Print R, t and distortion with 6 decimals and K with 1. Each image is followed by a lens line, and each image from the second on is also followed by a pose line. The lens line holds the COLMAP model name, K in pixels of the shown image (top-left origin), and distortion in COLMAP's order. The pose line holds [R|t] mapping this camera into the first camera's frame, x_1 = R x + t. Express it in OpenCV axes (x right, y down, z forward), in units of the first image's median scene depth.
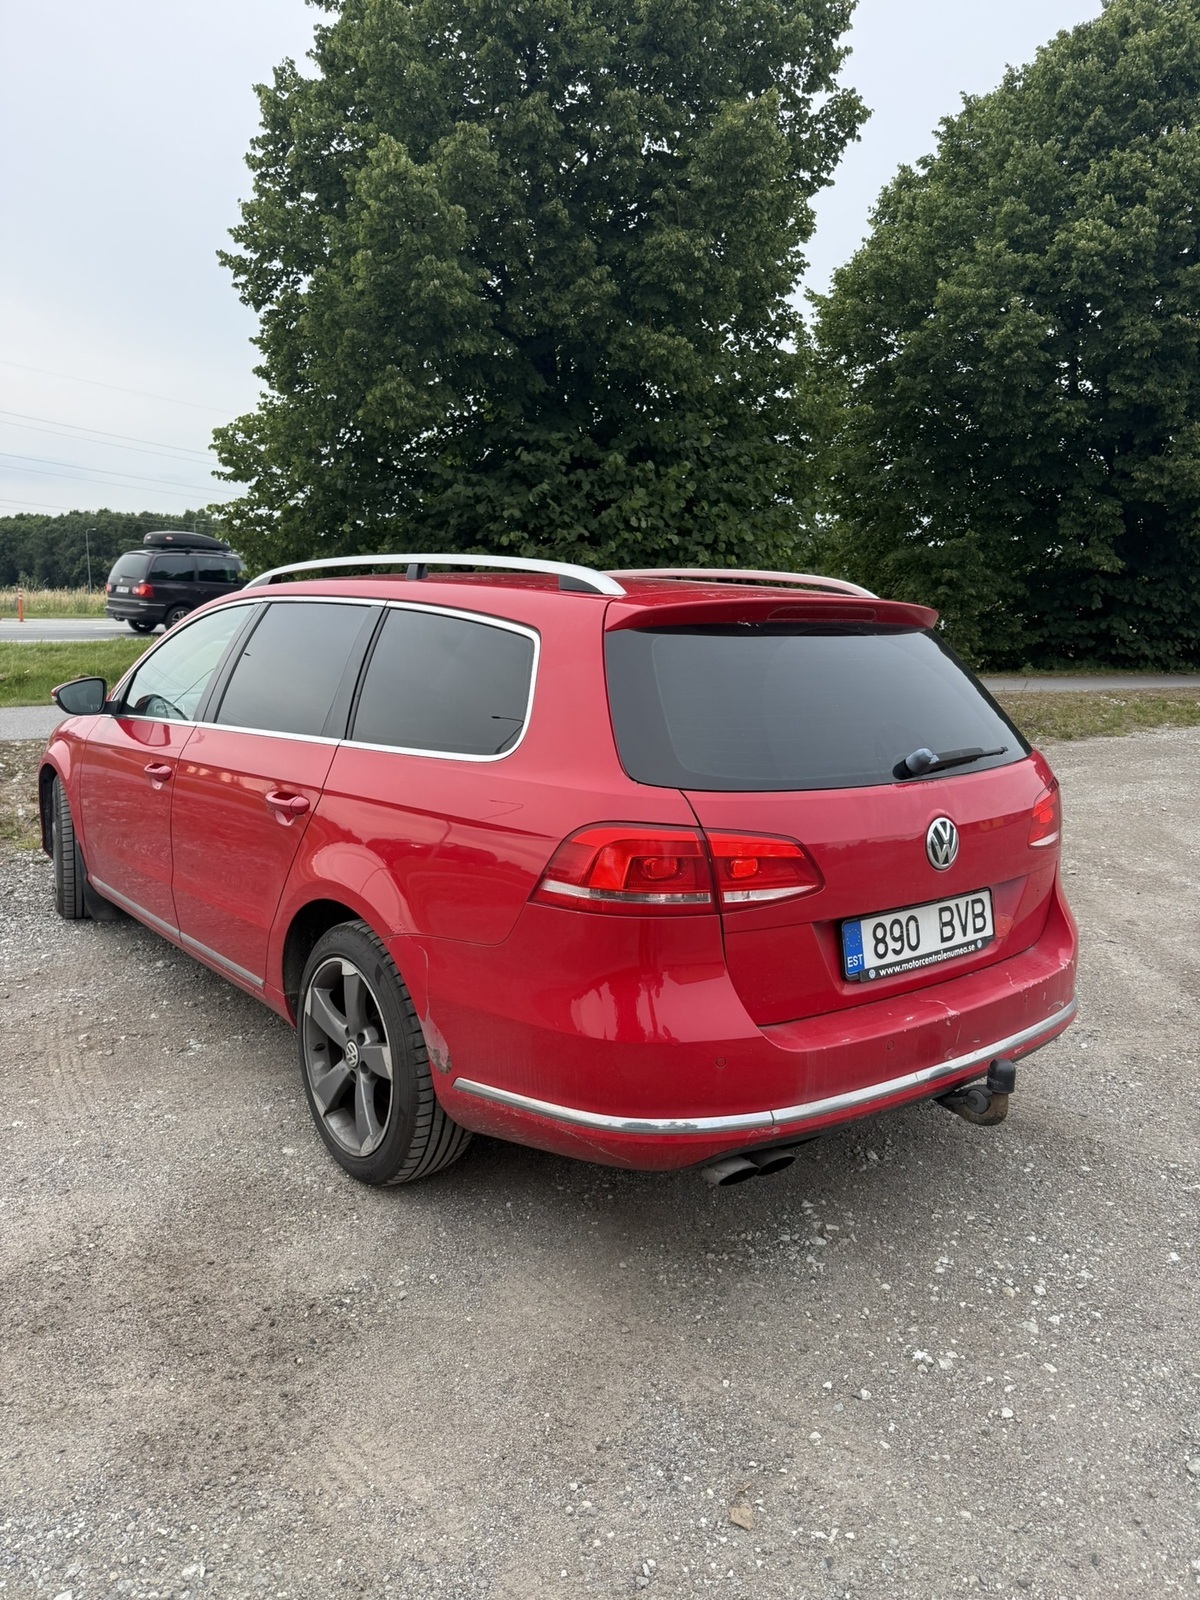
lens RADIAL K [[1105.0, 0, 600.0], [0, 1105.0, 800.0], [0, 0, 1]] dist [0.033490, -0.043973]
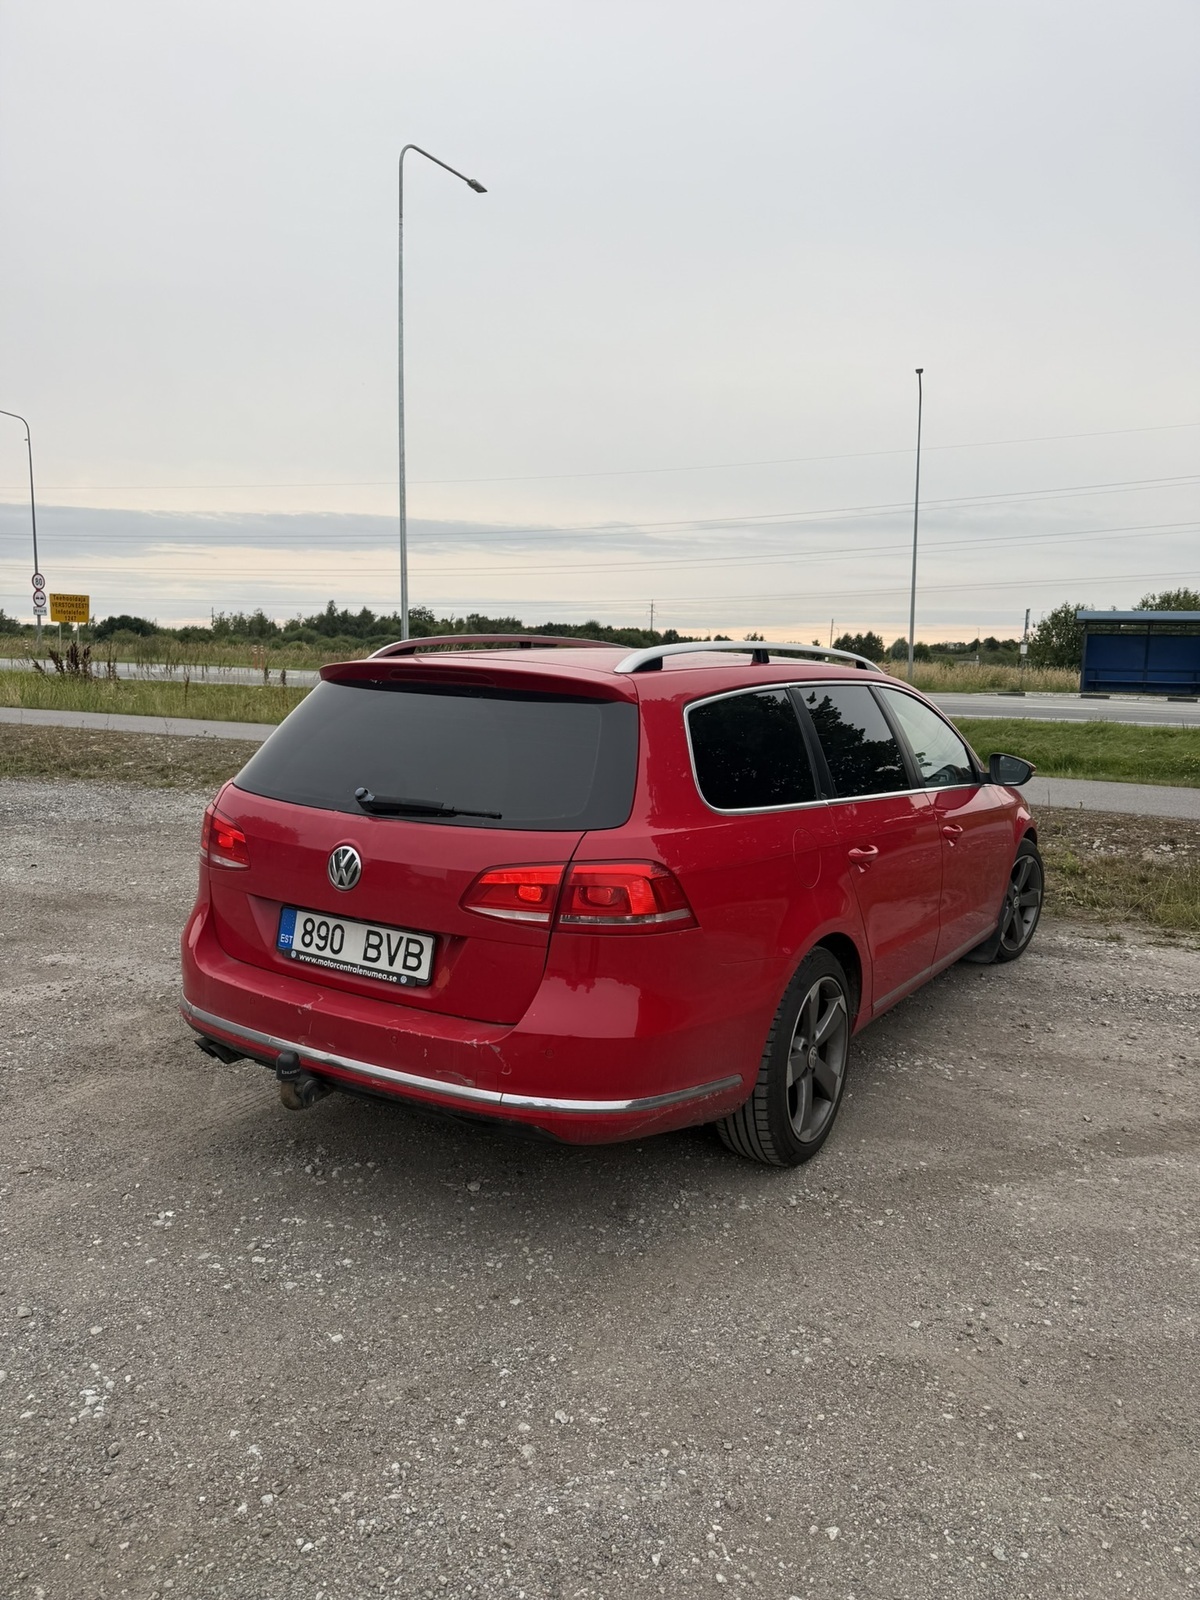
lens RADIAL K [[1105.0, 0, 600.0], [0, 1105.0, 800.0], [0, 0, 1]] dist [0.033490, -0.043973]
pose [[0.335214, 0.106381, -0.936117, 1.468392], [-0.174007, 0.983502, 0.049455, -0.133697], [0.925934, 0.146313, 0.348195, 0.825934]]
